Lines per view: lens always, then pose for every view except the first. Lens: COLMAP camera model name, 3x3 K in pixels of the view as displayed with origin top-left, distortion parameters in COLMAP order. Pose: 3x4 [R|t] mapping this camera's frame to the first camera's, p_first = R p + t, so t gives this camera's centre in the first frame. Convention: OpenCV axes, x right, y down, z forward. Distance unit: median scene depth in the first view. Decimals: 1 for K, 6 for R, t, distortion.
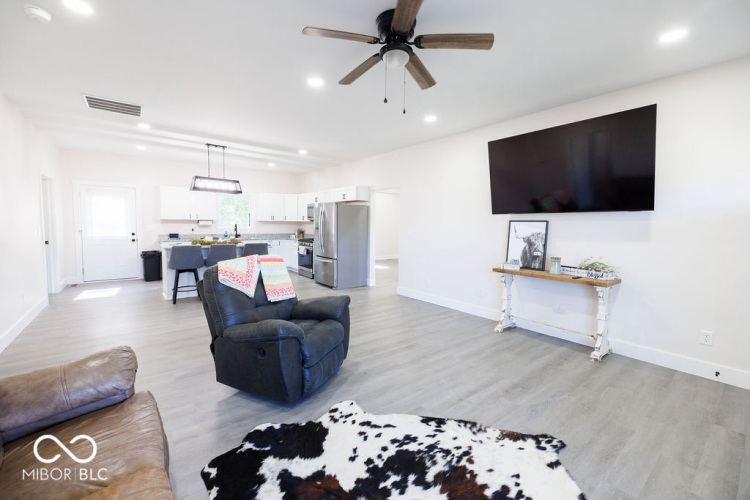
lens RADIAL K [[312.3, 0, 375.6], [0, 312.3, 244.9], [0, 0, 1]] dist [0.001451, 0.000475]
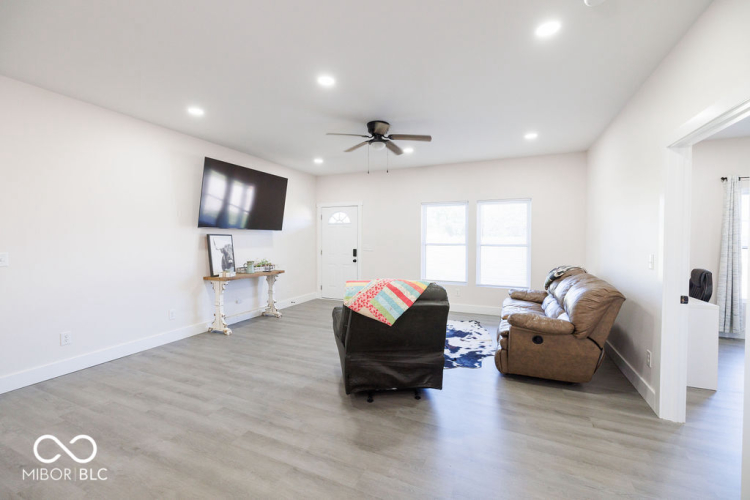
lens RADIAL K [[312.3, 0, 375.6], [0, 312.3, 244.9], [0, 0, 1]] dist [0.001451, 0.000475]
pose [[-0.475887, -0.028745, 0.879037, -1.480457], [0.049462, 0.997009, 0.059380, -0.142673], [-0.878115, 0.071737, -0.473042, 1.868922]]
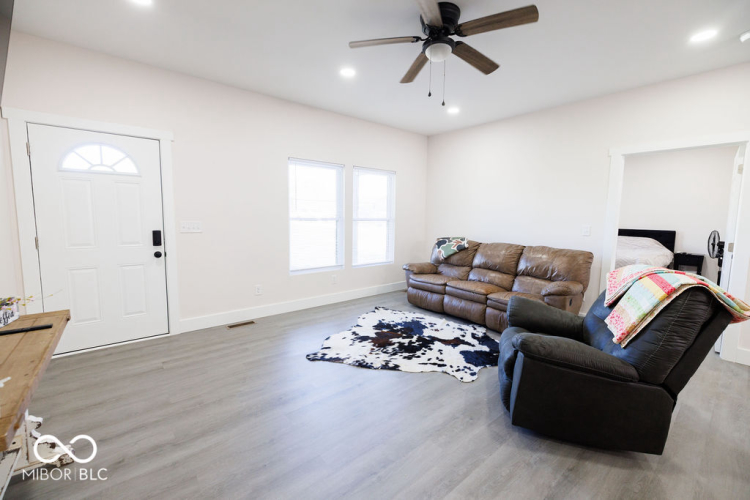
lens RADIAL K [[312.3, 0, 375.6], [0, 312.3, 244.9], [0, 0, 1]] dist [0.001451, 0.000475]
pose [[-0.999122, -0.022115, -0.035582, 0.289695], [-0.027586, 0.986491, 0.161473, -0.129904], [0.031530, 0.162313, -0.986235, 2.093685]]
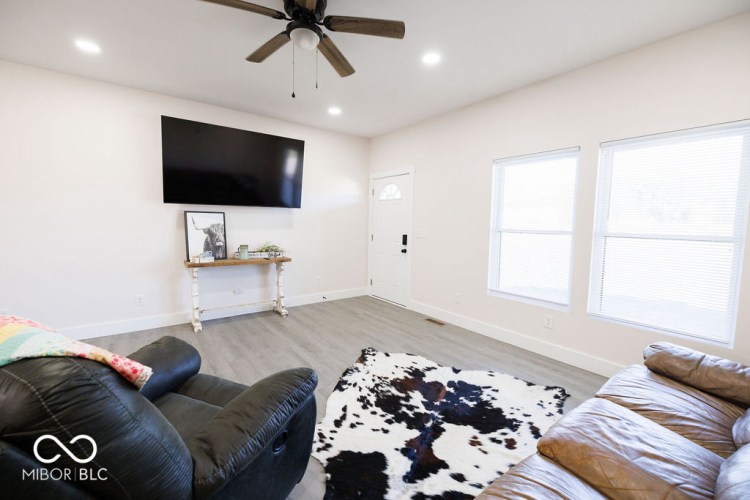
lens RADIAL K [[312.3, 0, 375.6], [0, 312.3, 244.9], [0, 0, 1]] dist [0.001451, 0.000475]
pose [[0.013264, -0.086298, 0.996181, -0.905161], [0.046378, 0.995250, 0.085600, -0.058611], [-0.998836, 0.045066, 0.017204, 0.795065]]
